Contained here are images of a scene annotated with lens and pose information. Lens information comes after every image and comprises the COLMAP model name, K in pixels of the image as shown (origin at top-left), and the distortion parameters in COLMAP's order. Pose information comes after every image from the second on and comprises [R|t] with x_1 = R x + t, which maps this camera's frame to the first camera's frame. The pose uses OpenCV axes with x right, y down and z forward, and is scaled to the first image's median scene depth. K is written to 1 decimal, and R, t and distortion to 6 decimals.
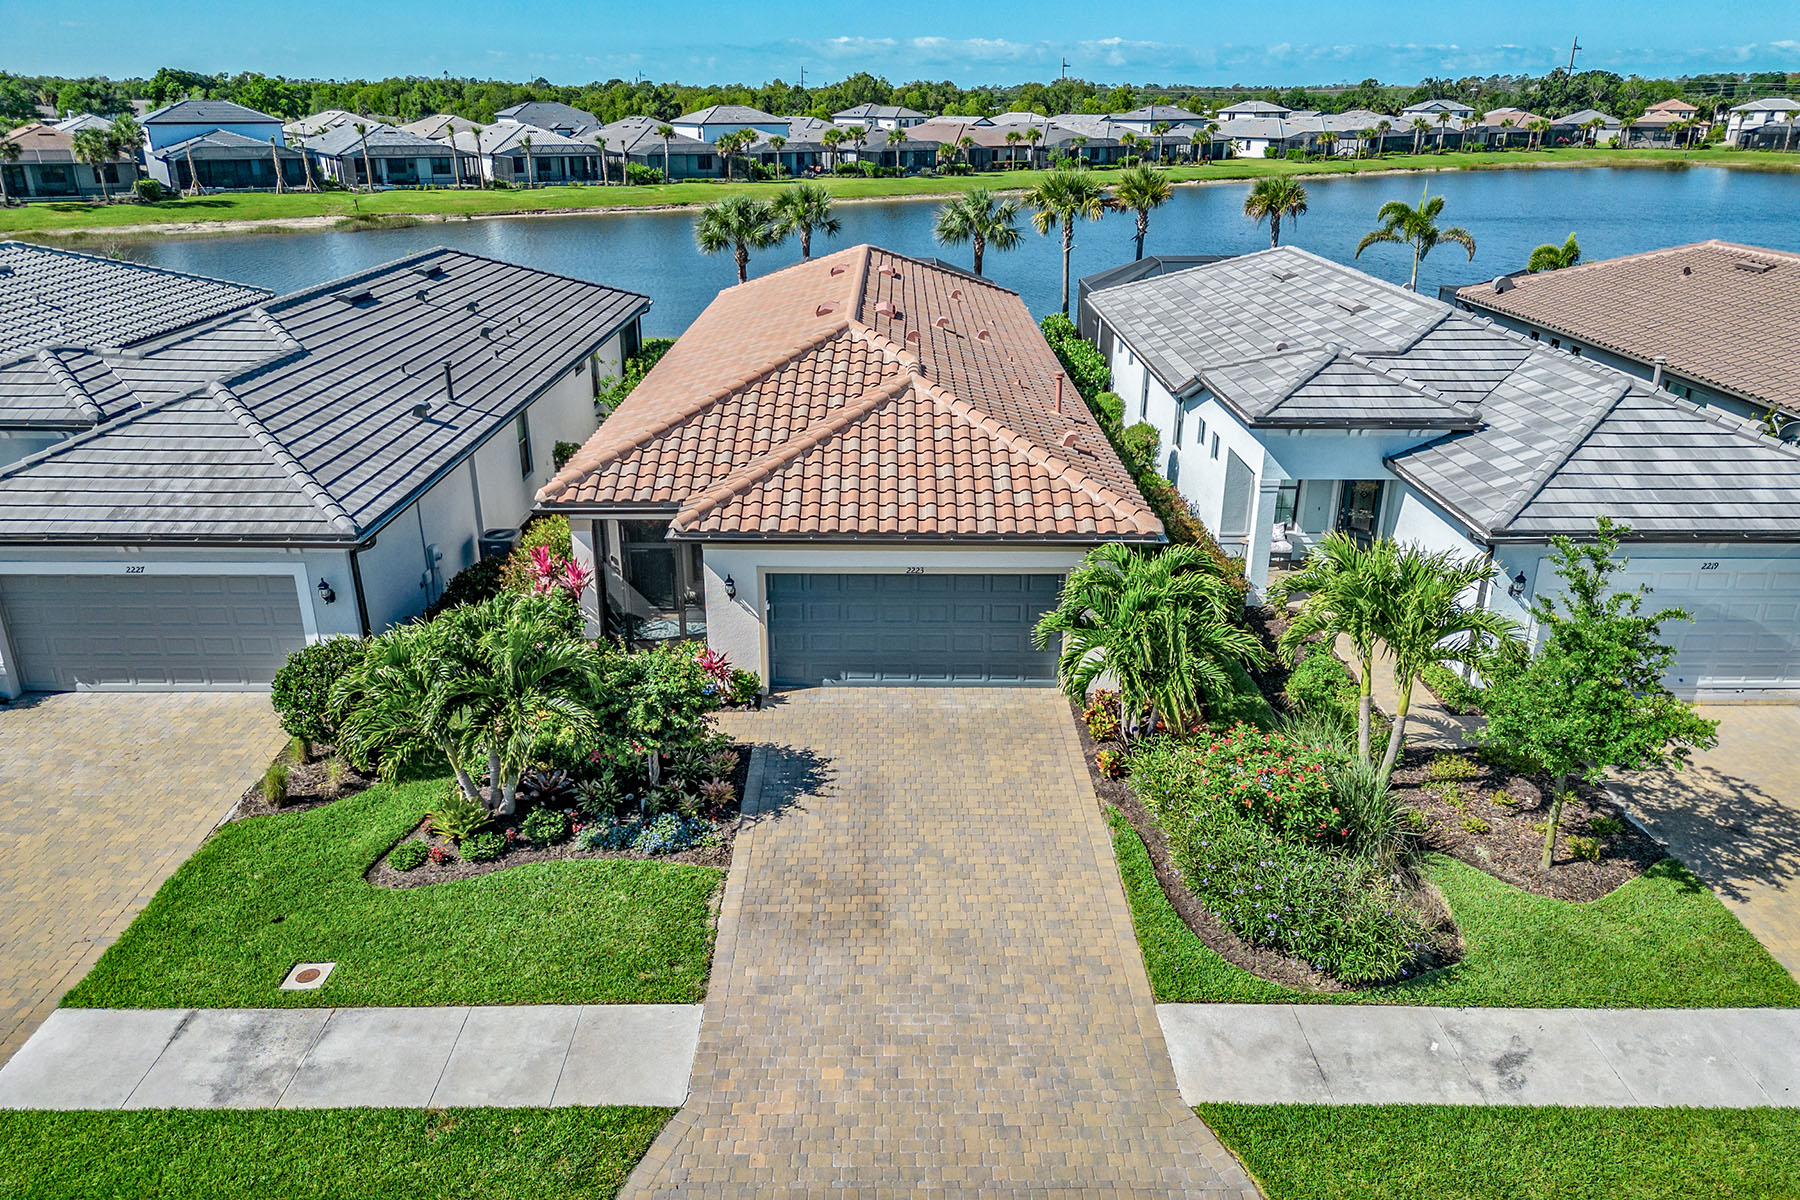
lens RADIAL K [[1245.8, 0, 893.6], [0, 1245.8, 568.9], [0, 0, 1]] dist [0.057856, -0.056314]
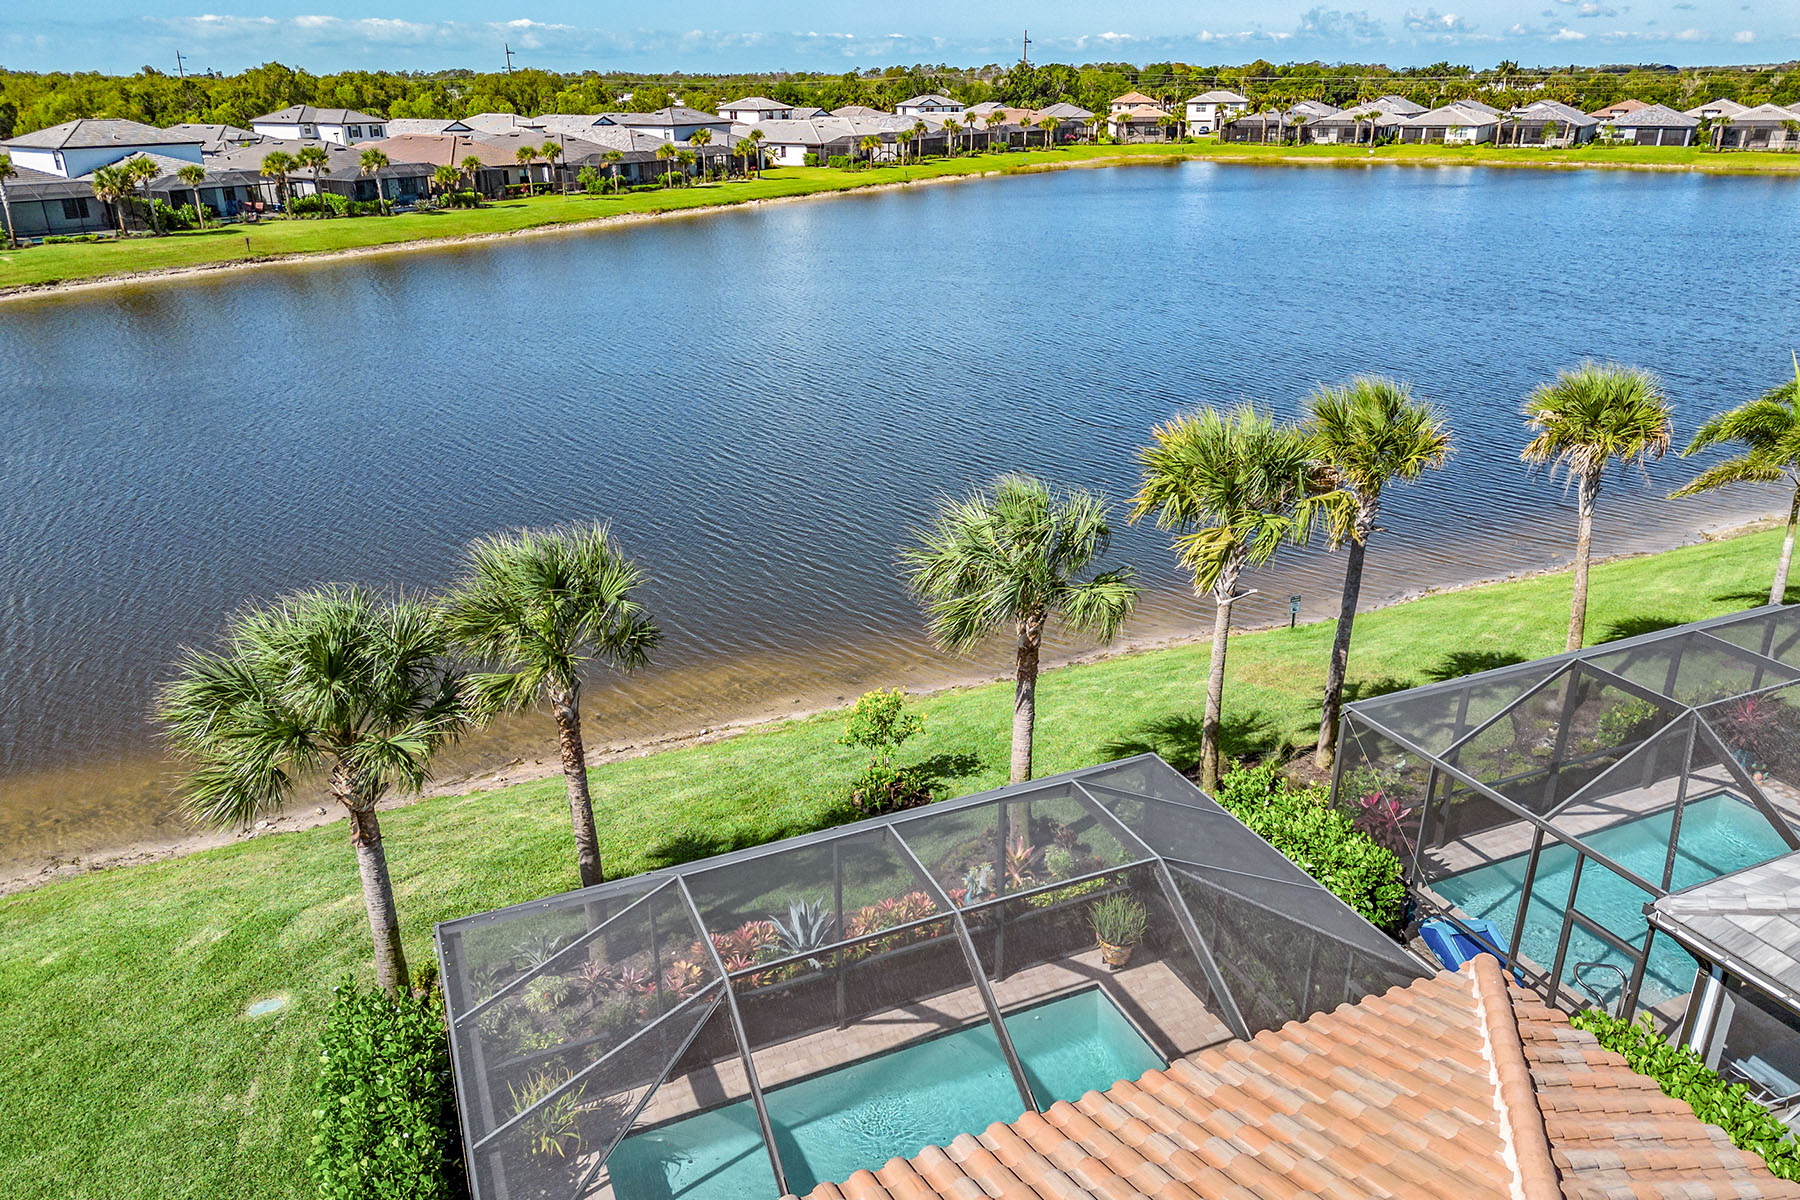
lens RADIAL K [[1245.8, 0, 893.6], [0, 1245.8, 568.9], [0, 0, 1]] dist [0.057856, -0.056314]
pose [[0.913782, -0.155036, 0.375454, -0.032465], [0.151266, 0.987696, 0.039696, -0.089203], [-0.376989, 0.020520, 0.925990, 0.201108]]
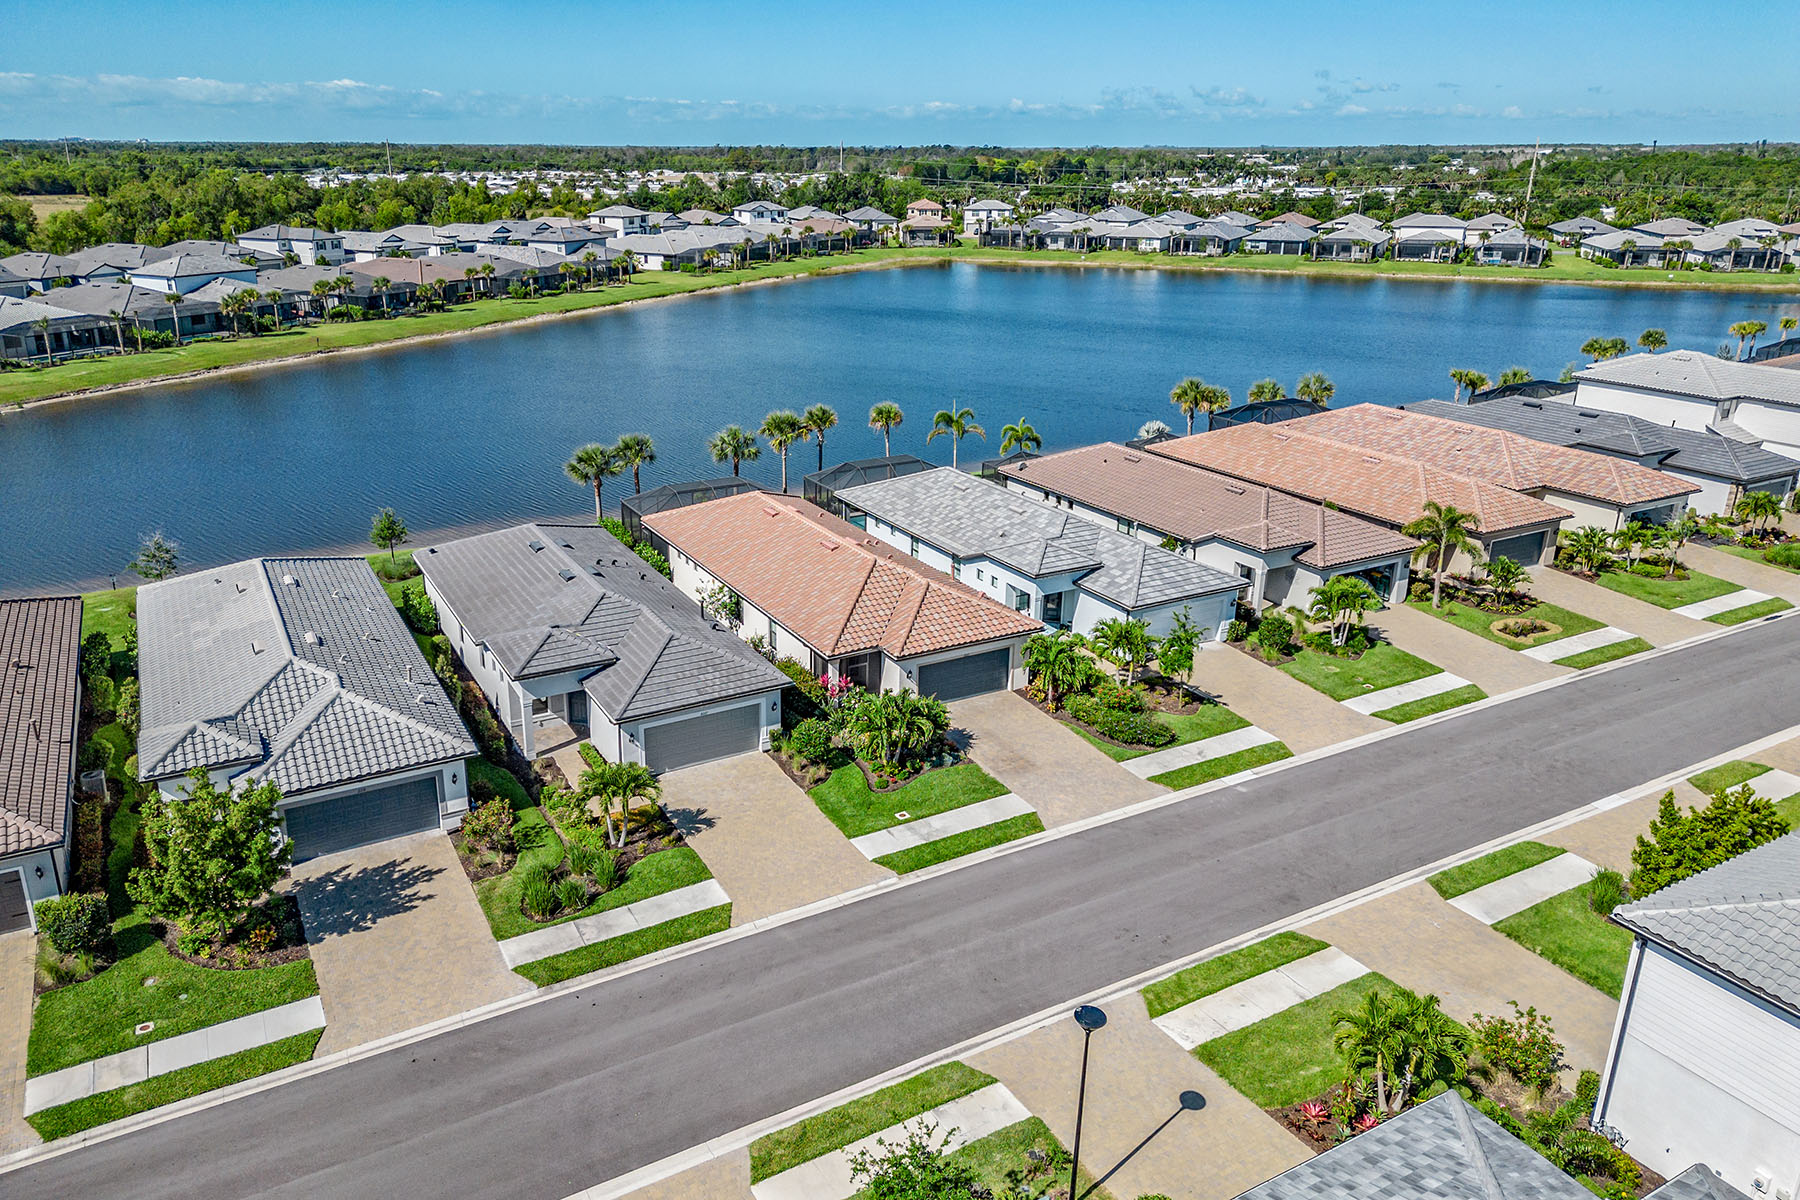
lens RADIAL K [[1236.4, 0, 847.5], [0, 1236.4, 602.0], [0, 0, 1]] dist [0.034565, -0.003043]
pose [[0.877556, -0.167574, 0.449237, -0.173094], [0.170522, 0.984759, 0.034230, -0.031048], [-0.448126, 0.046566, 0.892757, -0.159587]]
